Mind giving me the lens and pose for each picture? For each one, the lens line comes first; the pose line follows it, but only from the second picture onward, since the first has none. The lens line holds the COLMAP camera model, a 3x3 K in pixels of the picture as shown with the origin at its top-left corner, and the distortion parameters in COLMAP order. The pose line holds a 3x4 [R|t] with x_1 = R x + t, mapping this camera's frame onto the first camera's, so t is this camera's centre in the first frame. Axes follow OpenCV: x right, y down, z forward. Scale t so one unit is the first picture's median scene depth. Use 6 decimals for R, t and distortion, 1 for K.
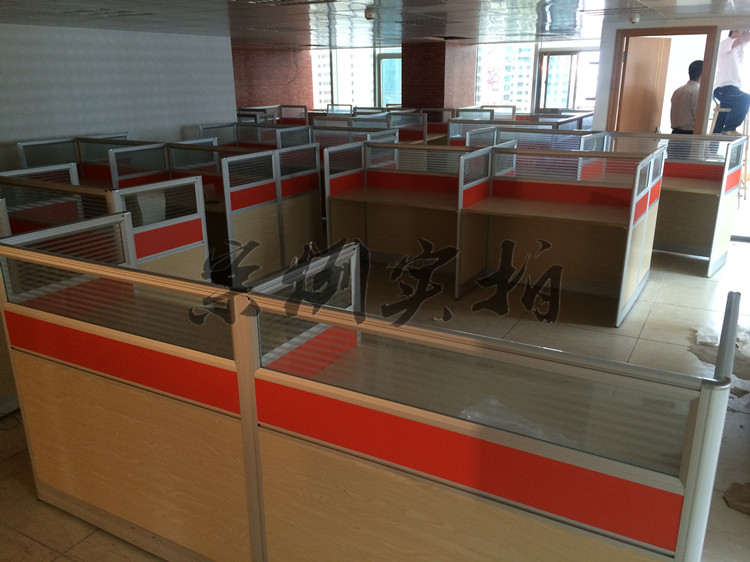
lens RADIAL K [[633.4, 0, 375.0], [0, 633.4, 281.0], [0, 0, 1]] dist [0.074807, -0.115512]
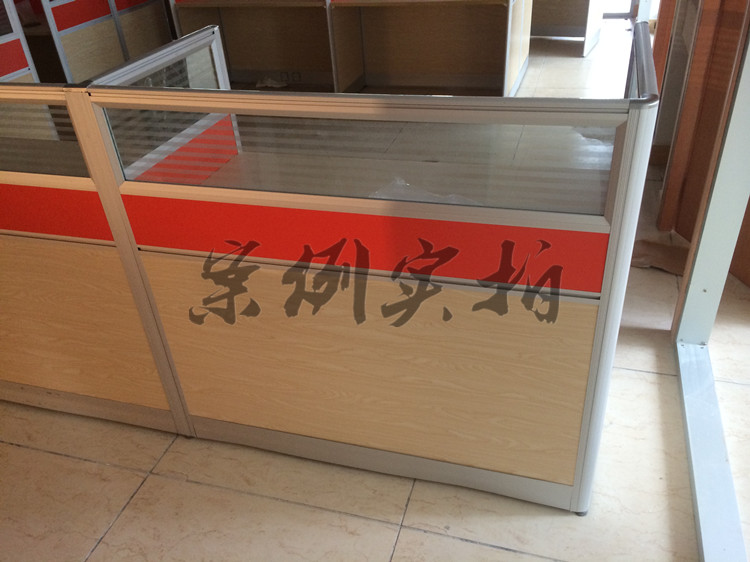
lens RADIAL K [[644.4, 0, 375.0], [0, 644.4, 281.0], [0, 0, 1]] dist [0.076684, -0.111385]
pose [[0.975000, -0.162381, 0.151681, -0.010083], [0.117692, 0.956390, 0.267334, 0.066292], [-0.188476, -0.242799, 0.951591, 0.083796]]
